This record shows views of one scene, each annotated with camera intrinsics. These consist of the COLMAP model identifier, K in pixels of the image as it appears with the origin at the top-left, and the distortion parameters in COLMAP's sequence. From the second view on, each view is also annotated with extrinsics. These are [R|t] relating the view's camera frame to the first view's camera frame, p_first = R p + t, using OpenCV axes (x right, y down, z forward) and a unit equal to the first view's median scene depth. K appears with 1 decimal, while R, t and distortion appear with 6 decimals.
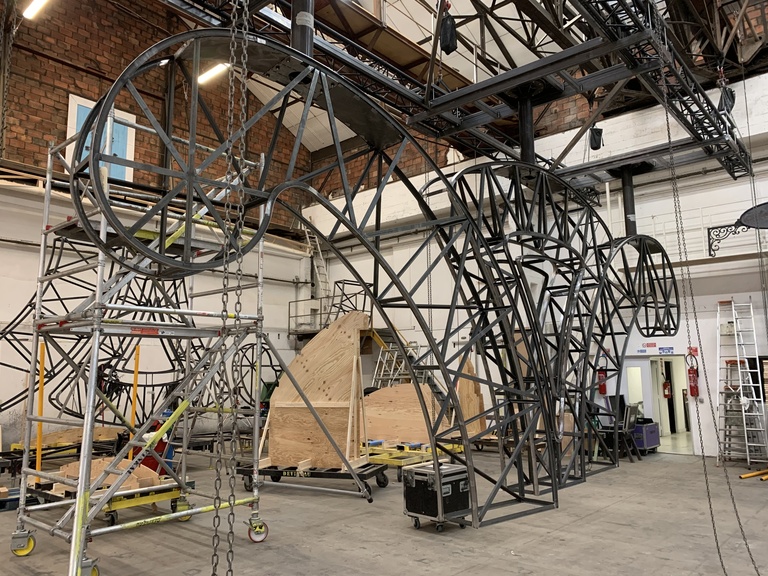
lens RADIAL K [[586.4, 0, 382.9], [0, 586.4, 285.7], [0, 0, 1]] dist [0.009505, -0.004995]
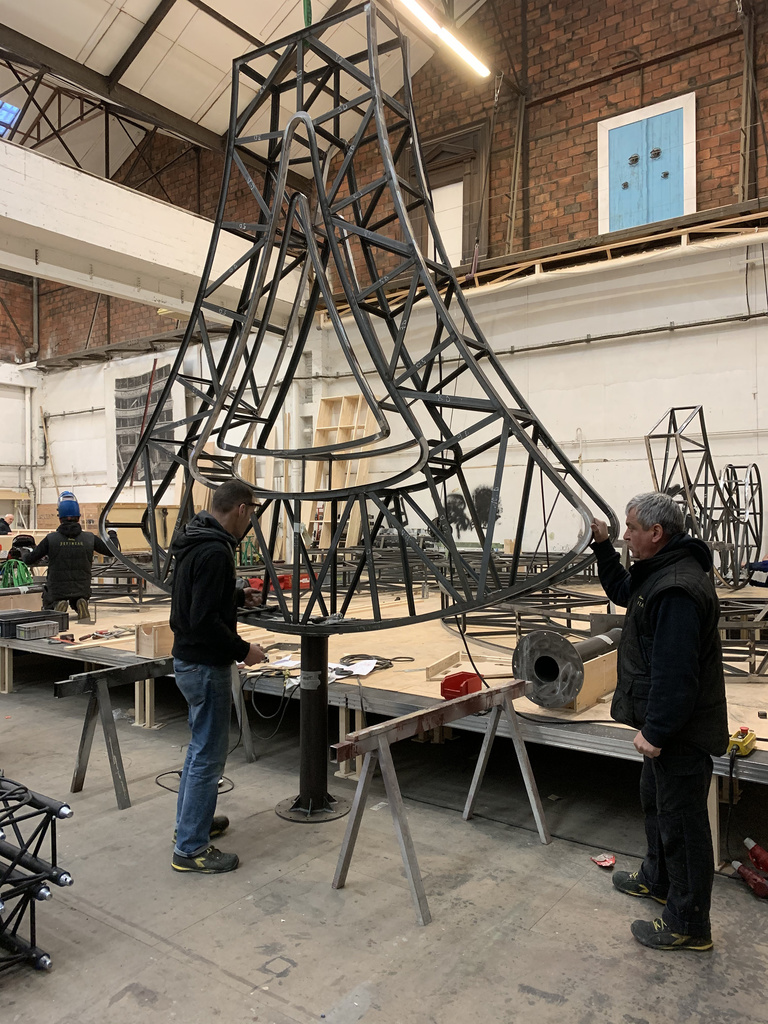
lens RADIAL K [[781.8, 0, 390.1], [0, 781.8, 511.0], [0, 0, 1]] dist [0.009505, -0.004995]
pose [[0.089959, 0.014312, -0.995843, 0.421191], [0.167221, 0.985485, 0.029269, 0.077244], [0.981807, -0.169159, 0.086260, 0.586563]]
